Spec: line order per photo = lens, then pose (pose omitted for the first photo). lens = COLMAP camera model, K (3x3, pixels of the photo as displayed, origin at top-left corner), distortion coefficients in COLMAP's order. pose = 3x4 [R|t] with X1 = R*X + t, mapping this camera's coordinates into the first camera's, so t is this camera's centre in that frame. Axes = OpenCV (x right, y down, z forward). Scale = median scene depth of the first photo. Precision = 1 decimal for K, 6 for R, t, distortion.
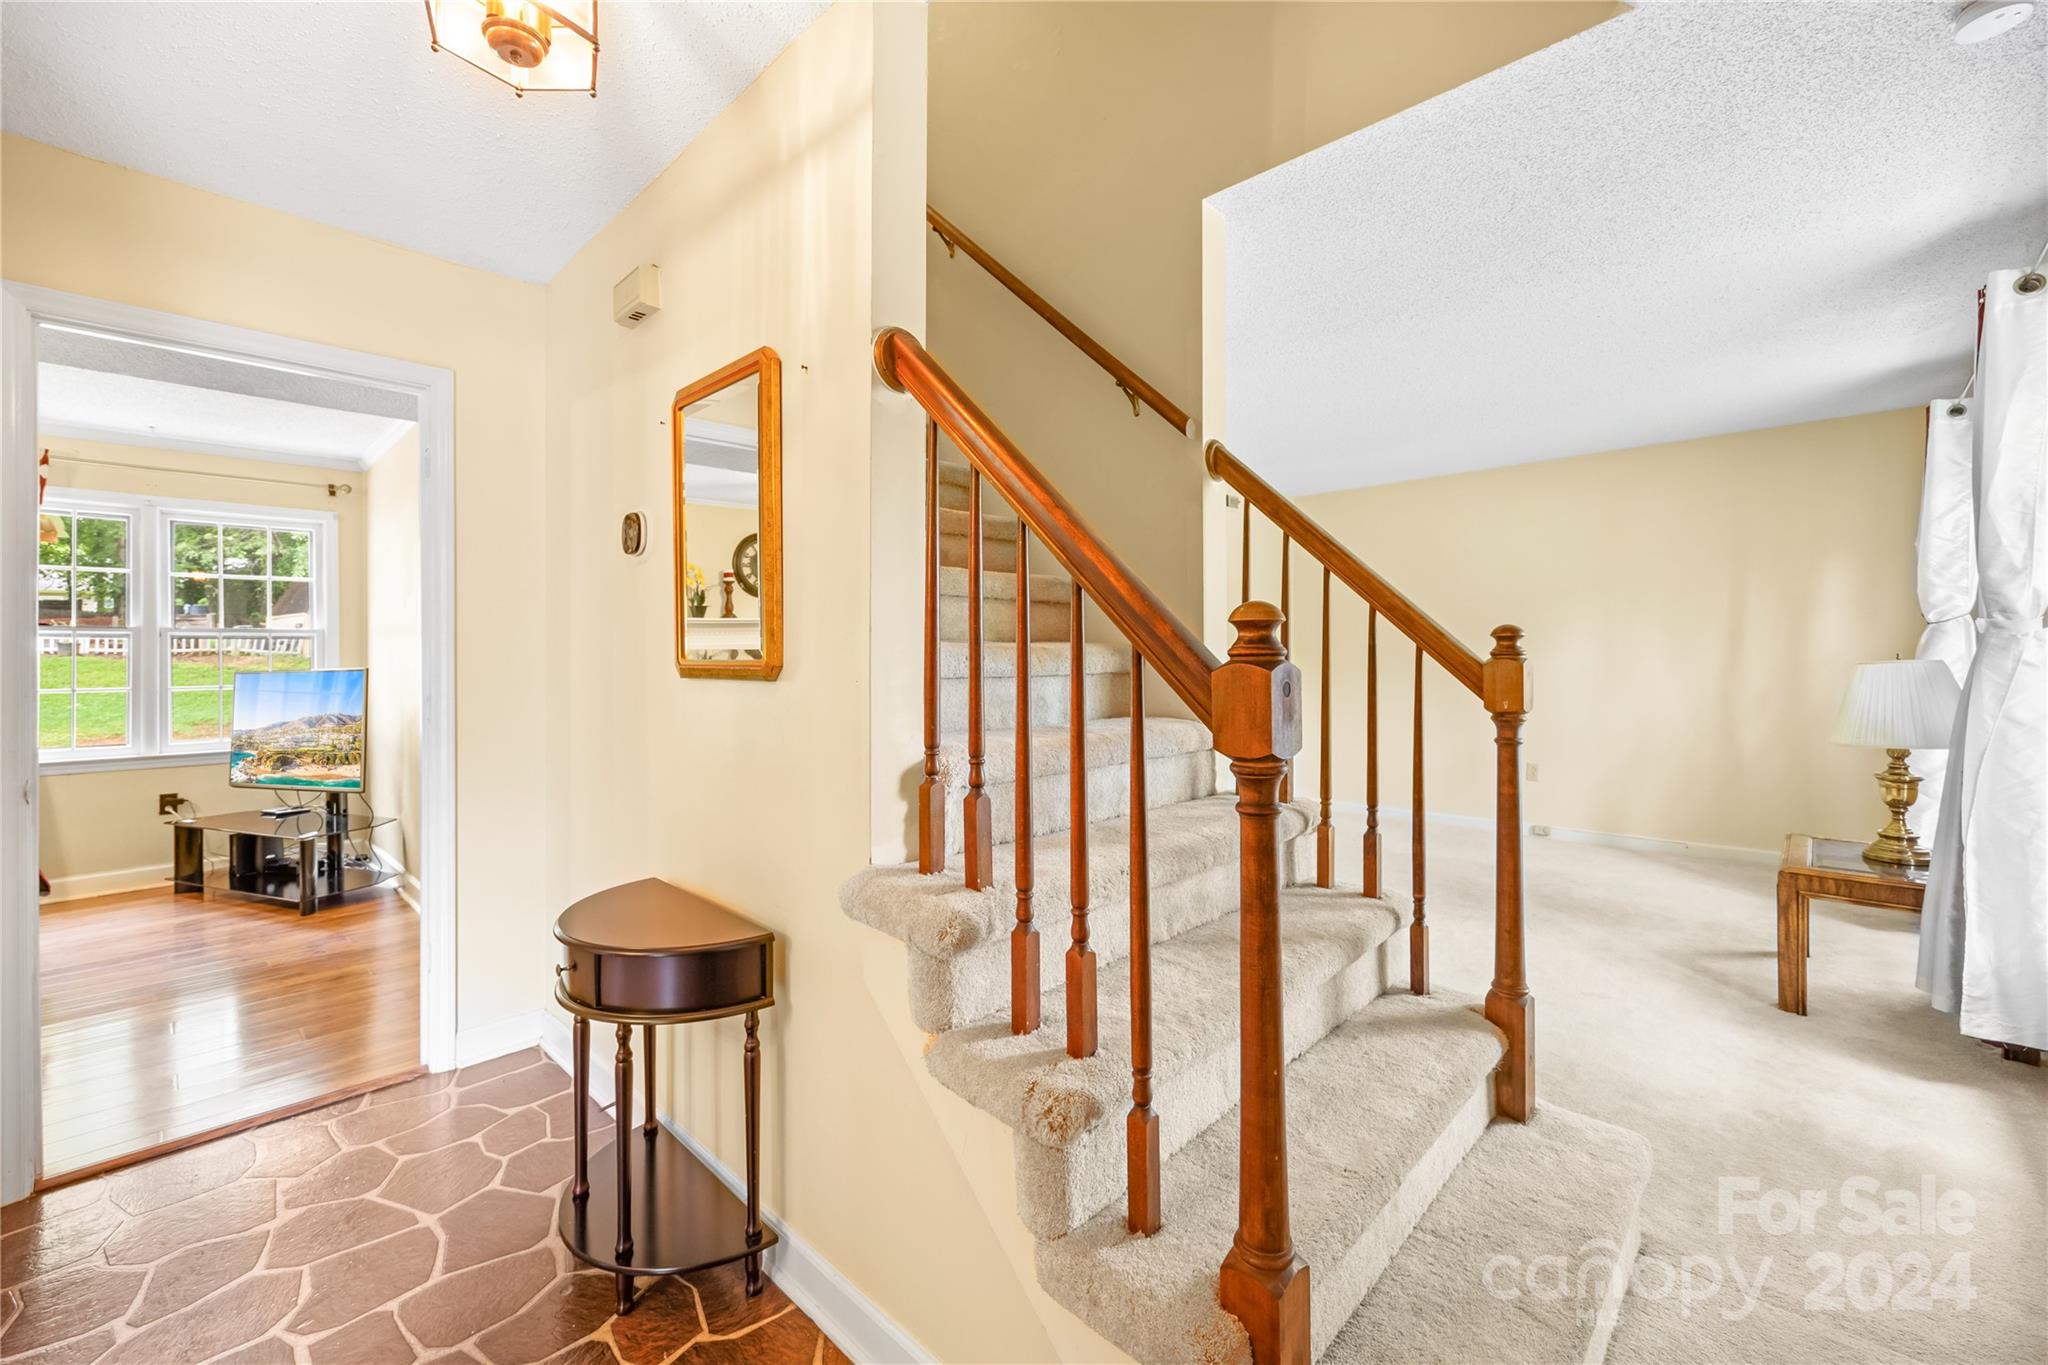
lens RADIAL K [[835.5, 0, 1068.6], [0, 835.5, 646.0], [0, 0, 1]] dist [-0.003259, -0.000676]
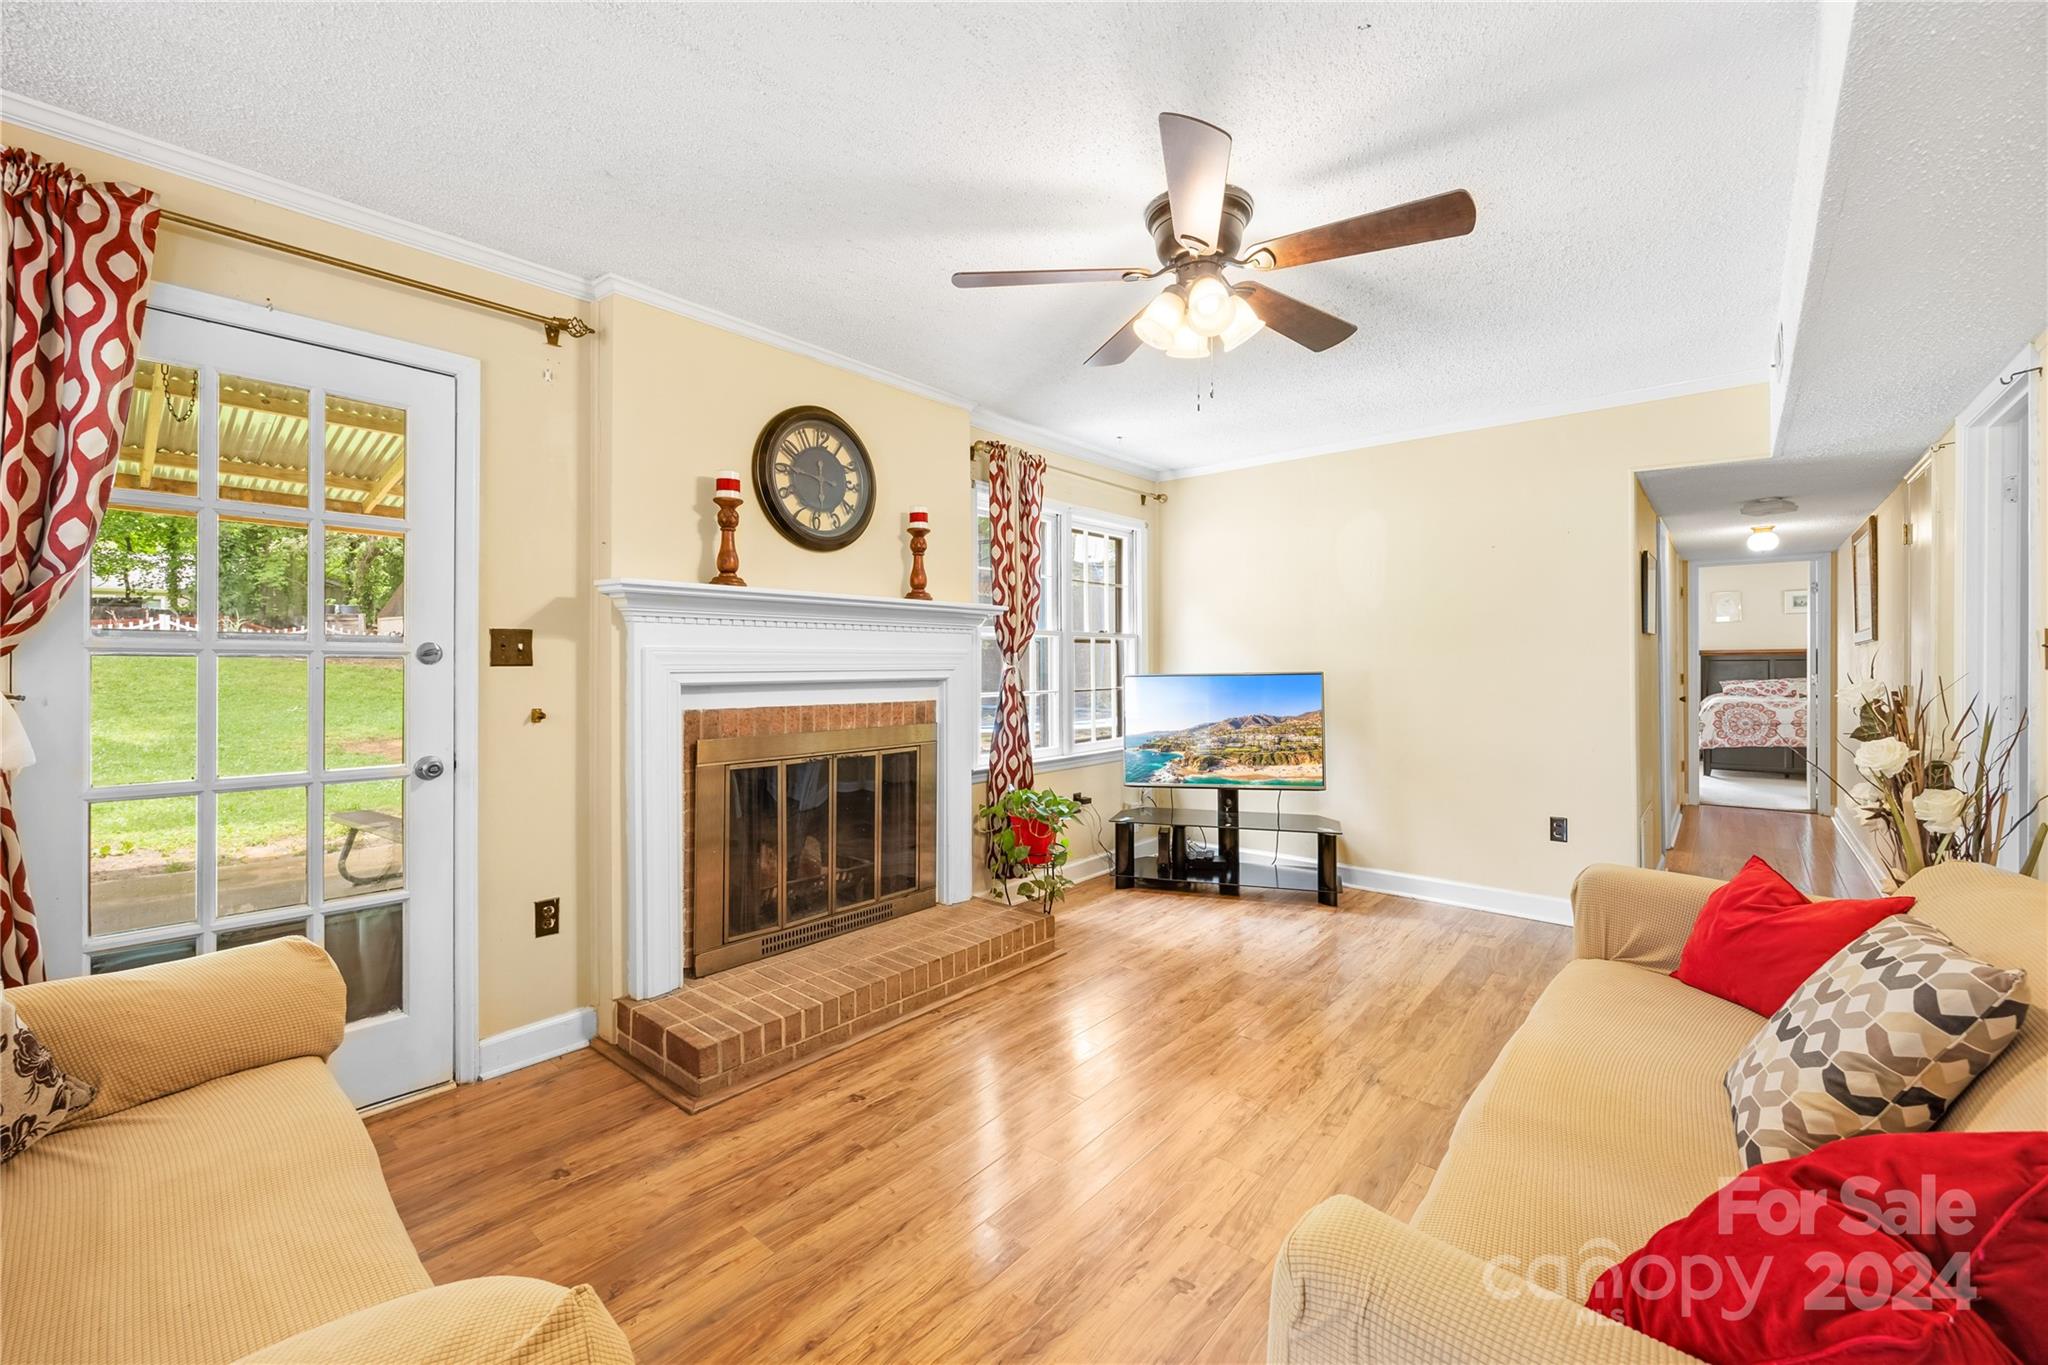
lens RADIAL K [[836.1, 0, 1028.3], [0, 836.1, 663.5], [0, 0, 1]] dist [0.000797, 0.000155]
pose [[0.999611, 0.009739, 0.026119, -1.161436], [-0.009982, 0.999908, 0.009190, 0.008727], [-0.026027, -0.009448, 0.999617, -0.029782]]
